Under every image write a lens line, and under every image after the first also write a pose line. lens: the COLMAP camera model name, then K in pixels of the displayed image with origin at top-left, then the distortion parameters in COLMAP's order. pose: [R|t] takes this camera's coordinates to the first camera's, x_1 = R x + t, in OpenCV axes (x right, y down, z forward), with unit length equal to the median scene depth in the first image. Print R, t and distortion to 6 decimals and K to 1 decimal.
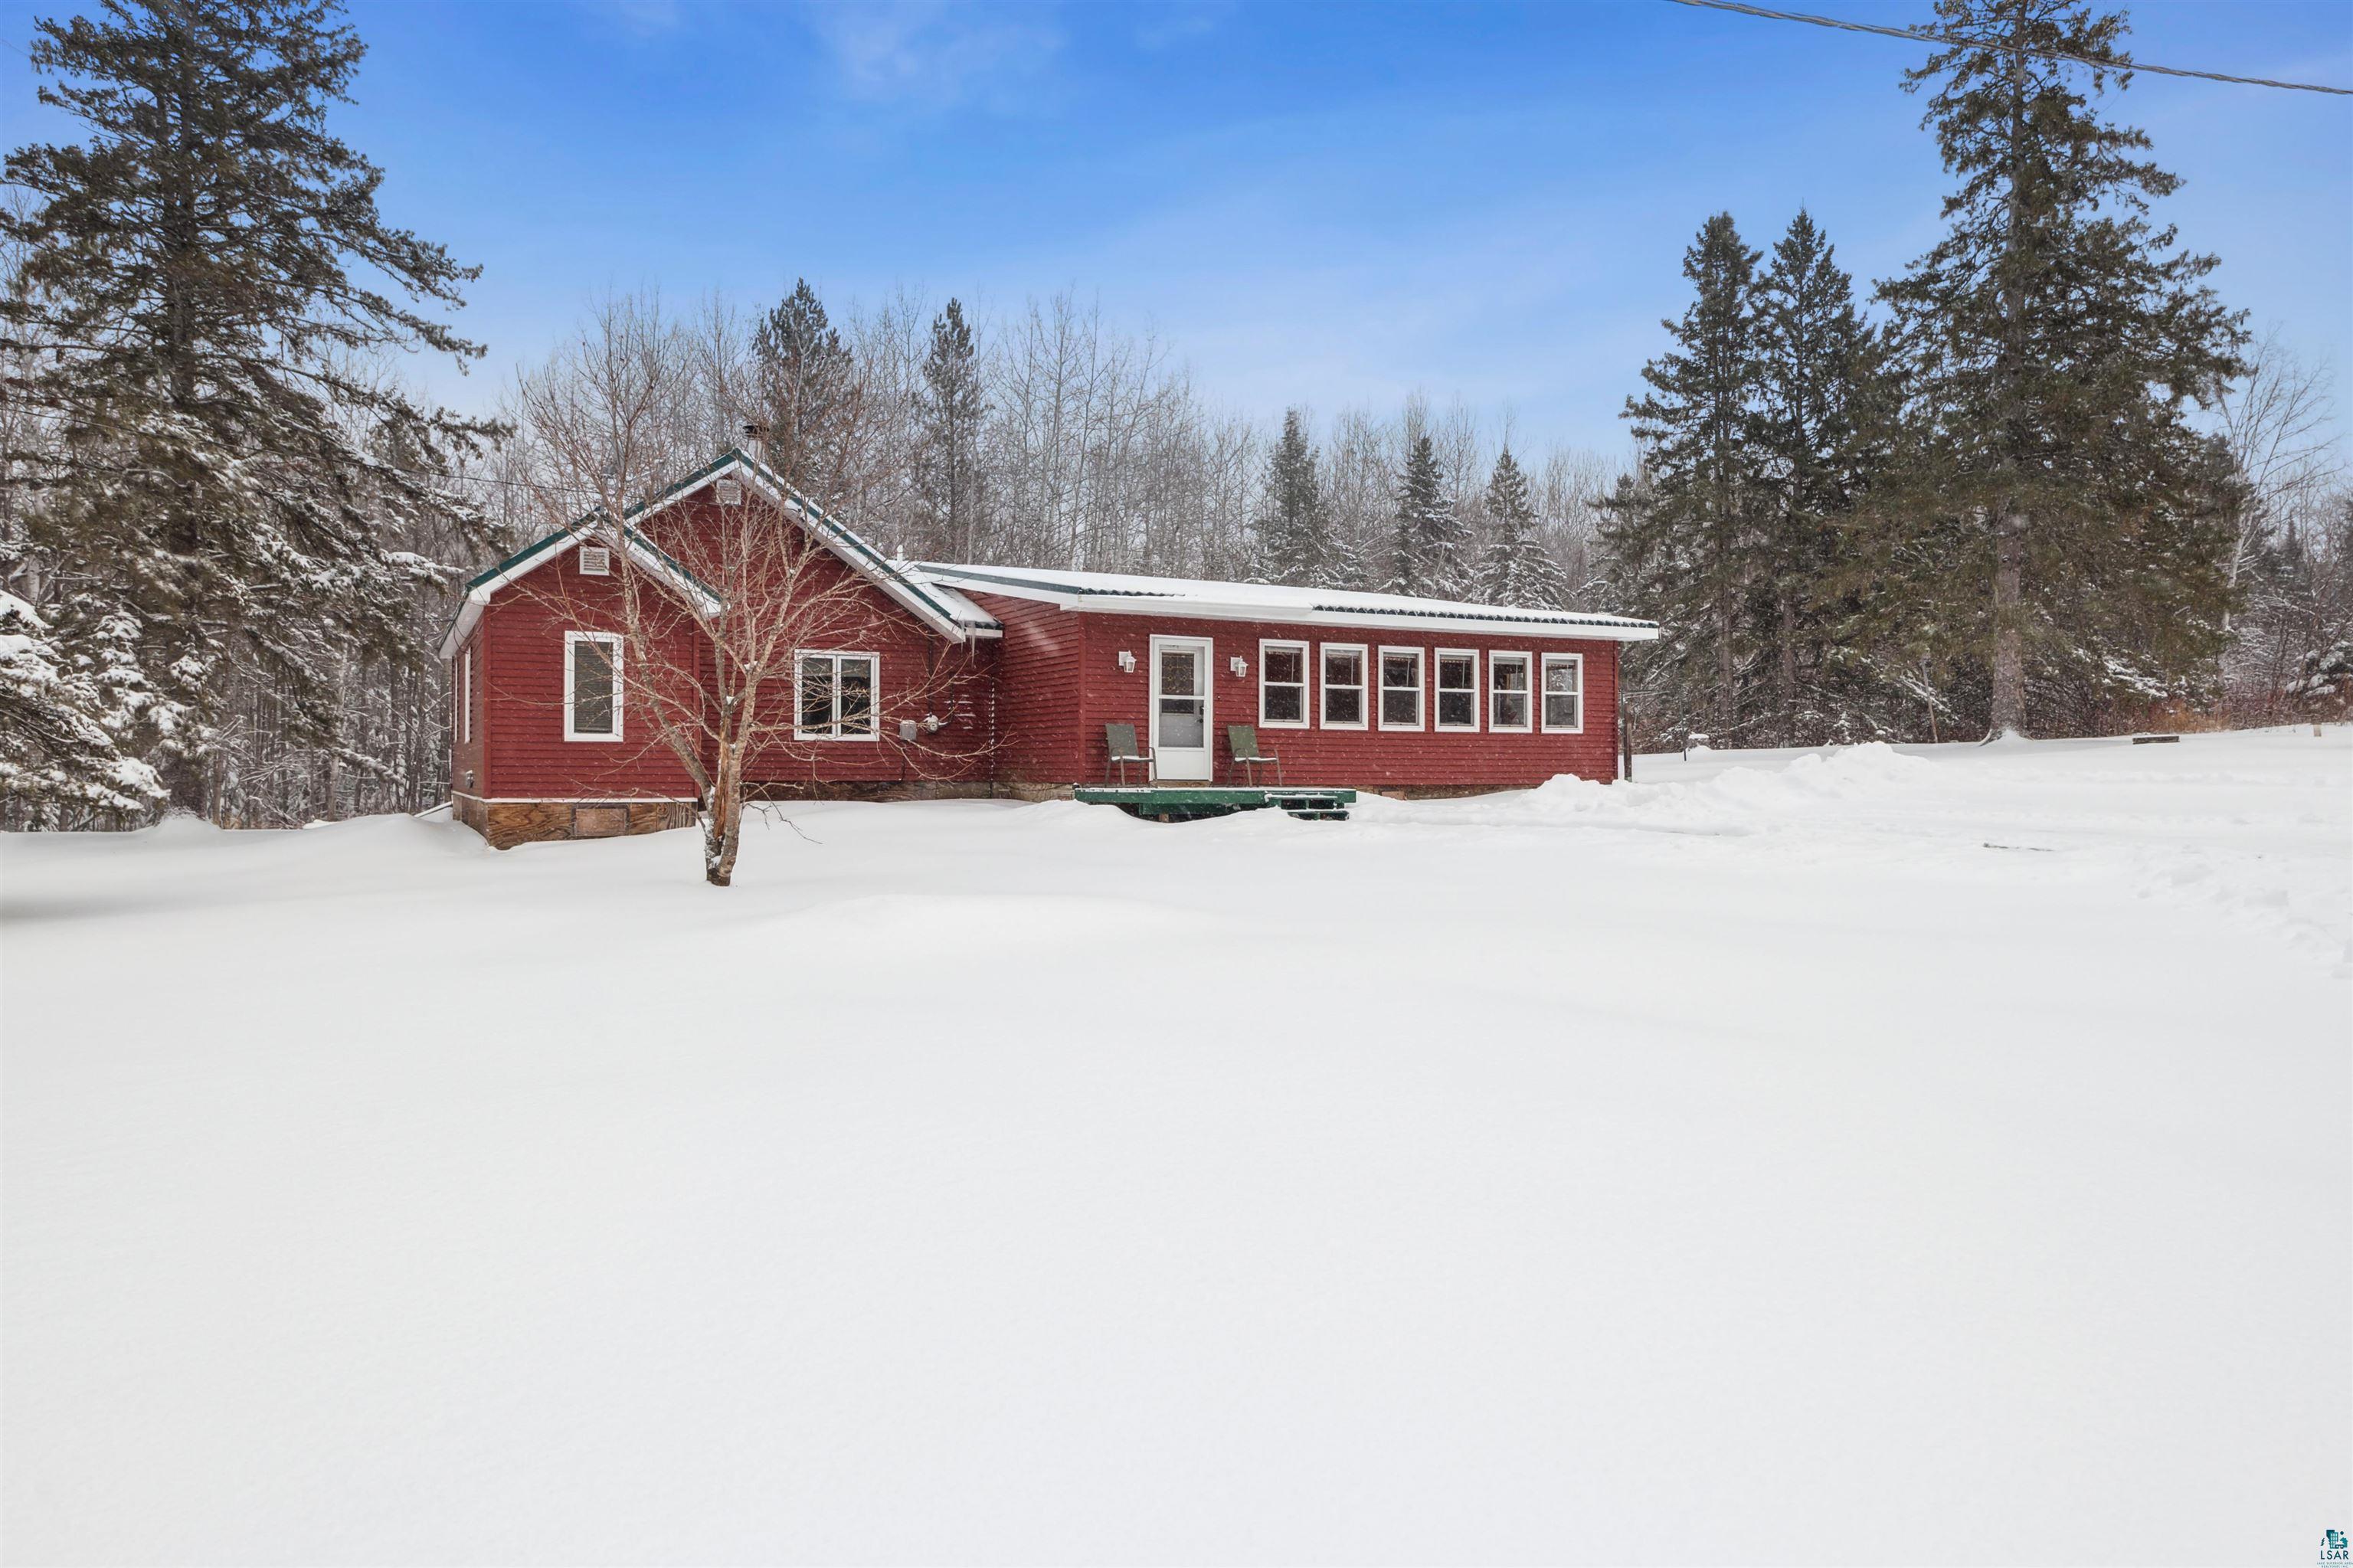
lens RADIAL K [[1567.6, 0, 1176.6], [0, 1567.6, 934.2], [0, 0, 1]] dist [0.021208, 0.000784]
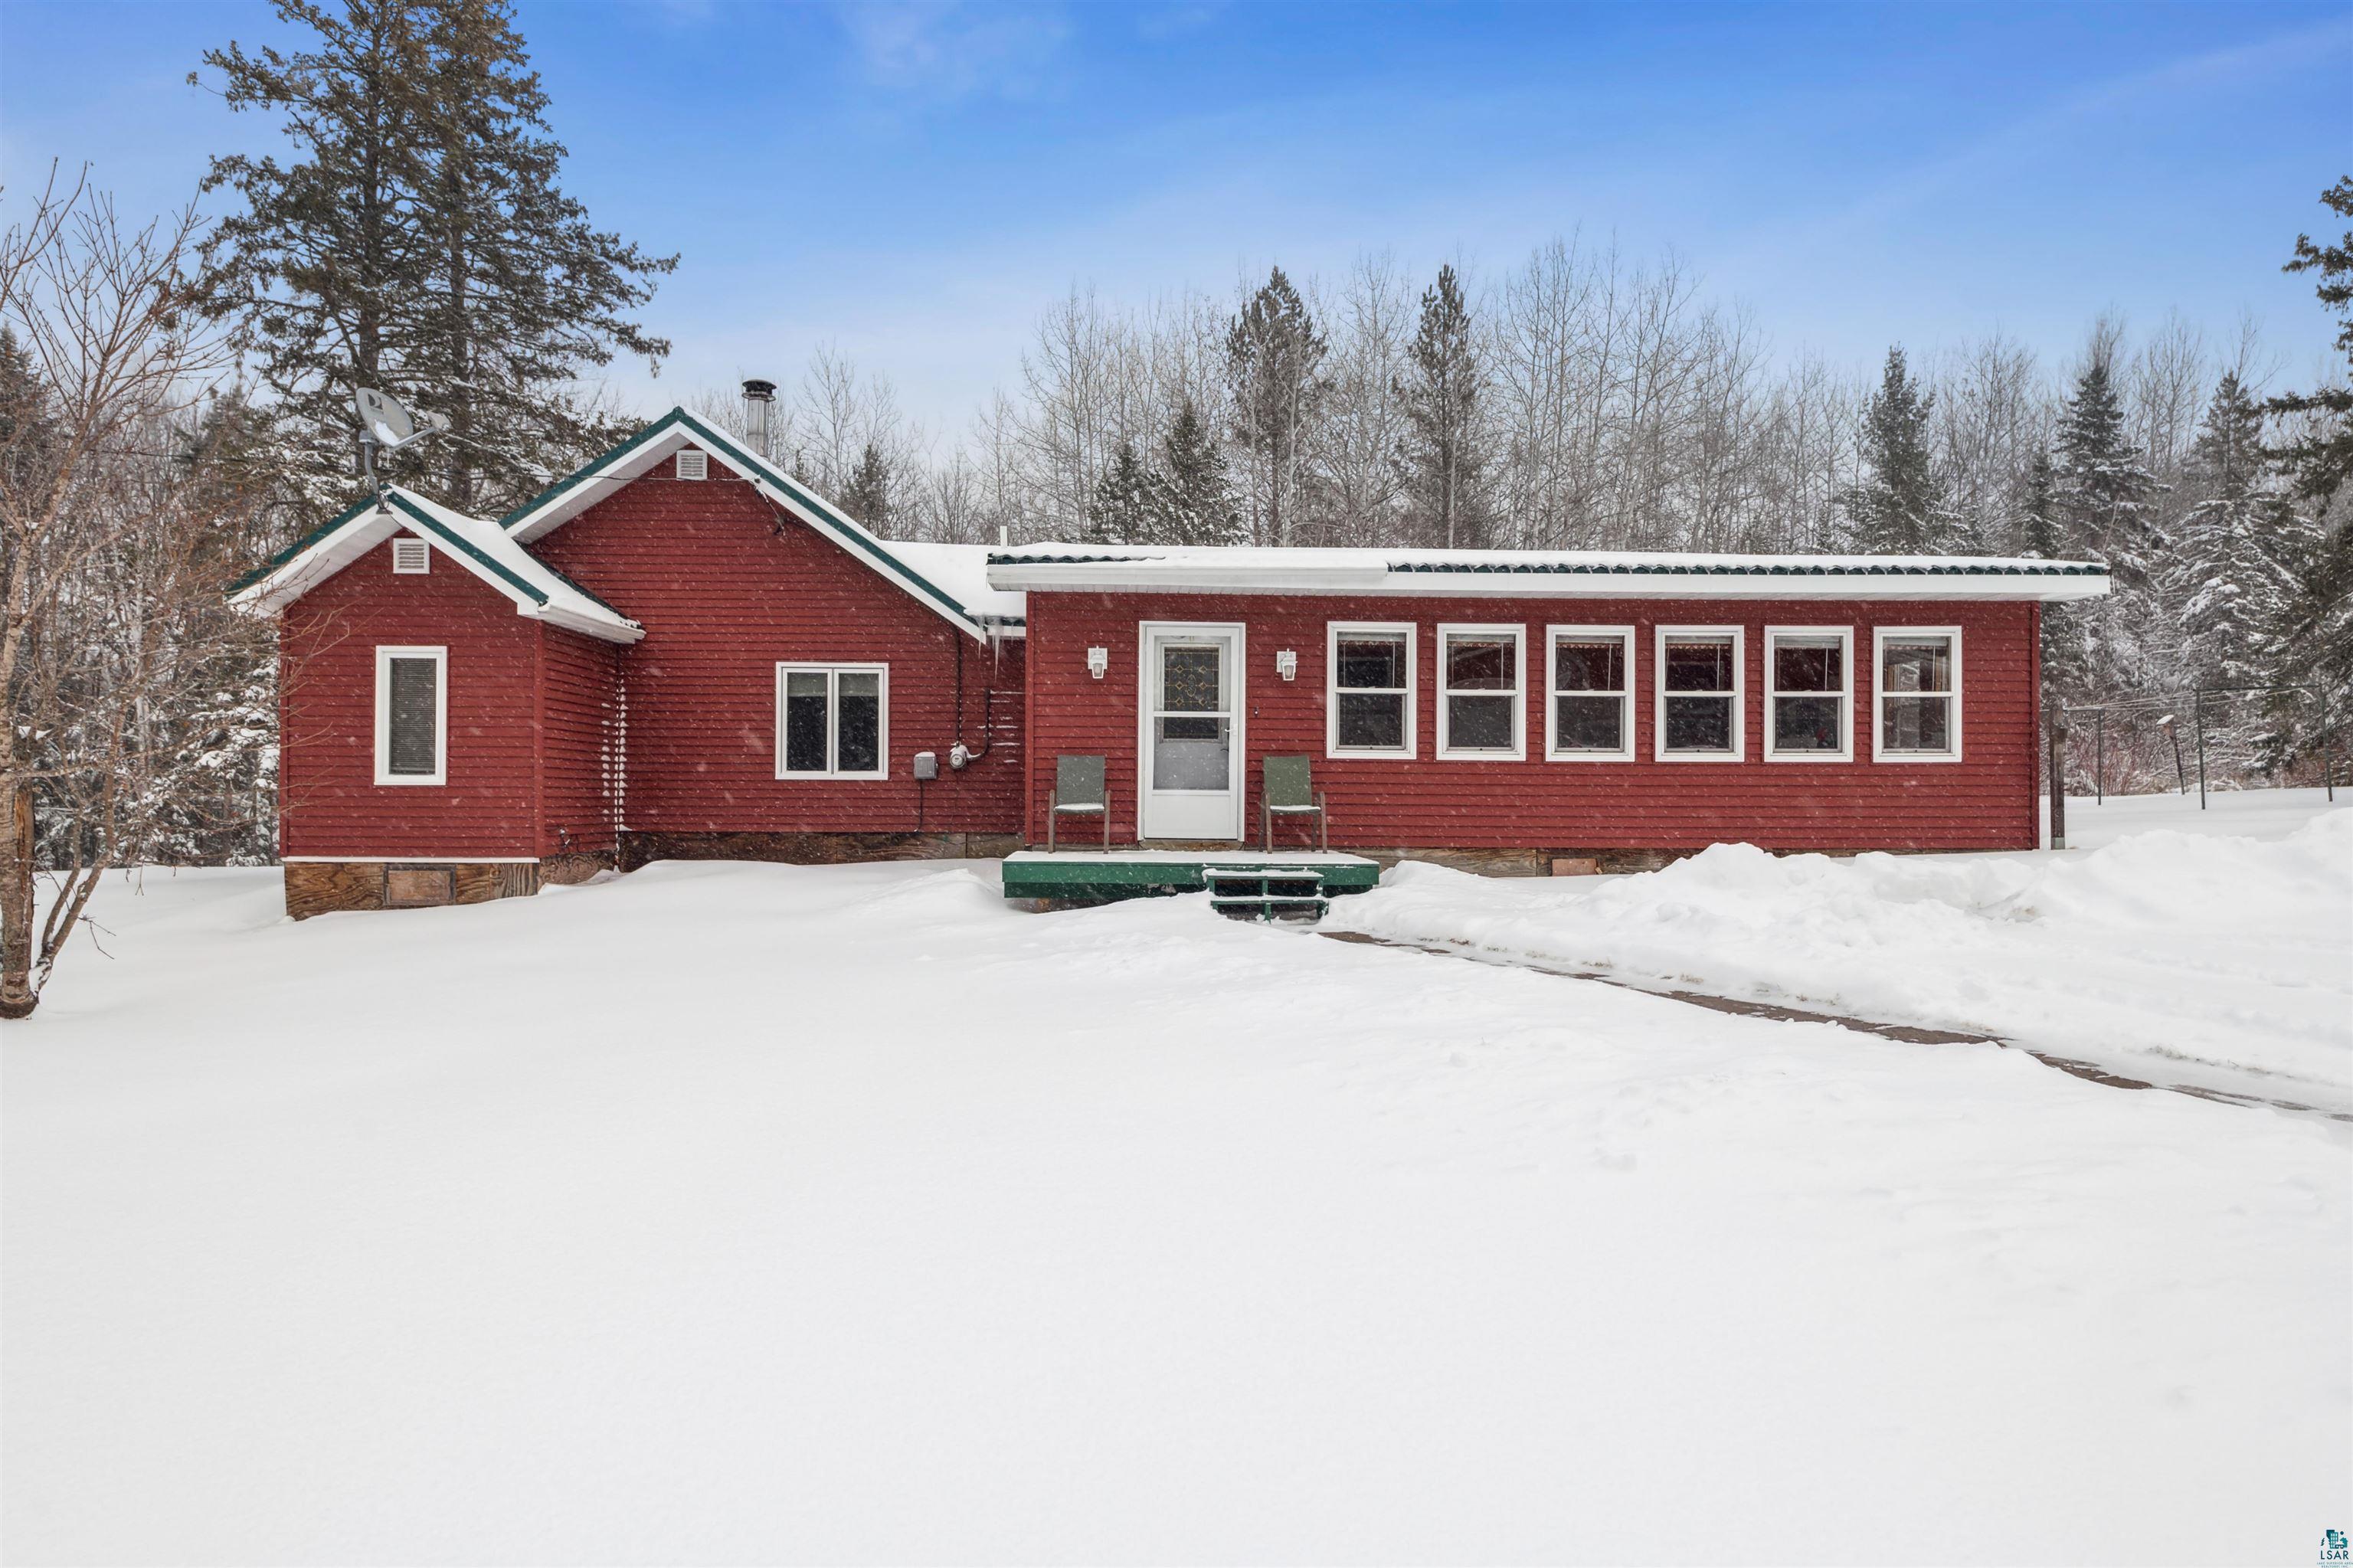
lens RADIAL K [[1567.6, 0, 1176.6], [0, 1567.6, 934.2], [0, 0, 1]] dist [0.021208, 0.000784]
pose [[0.908652, 0.038531, -0.415773, 0.261057], [-0.044415, 0.999003, -0.004486, -0.052207], [0.415185, 0.022543, 0.909458, 0.376448]]
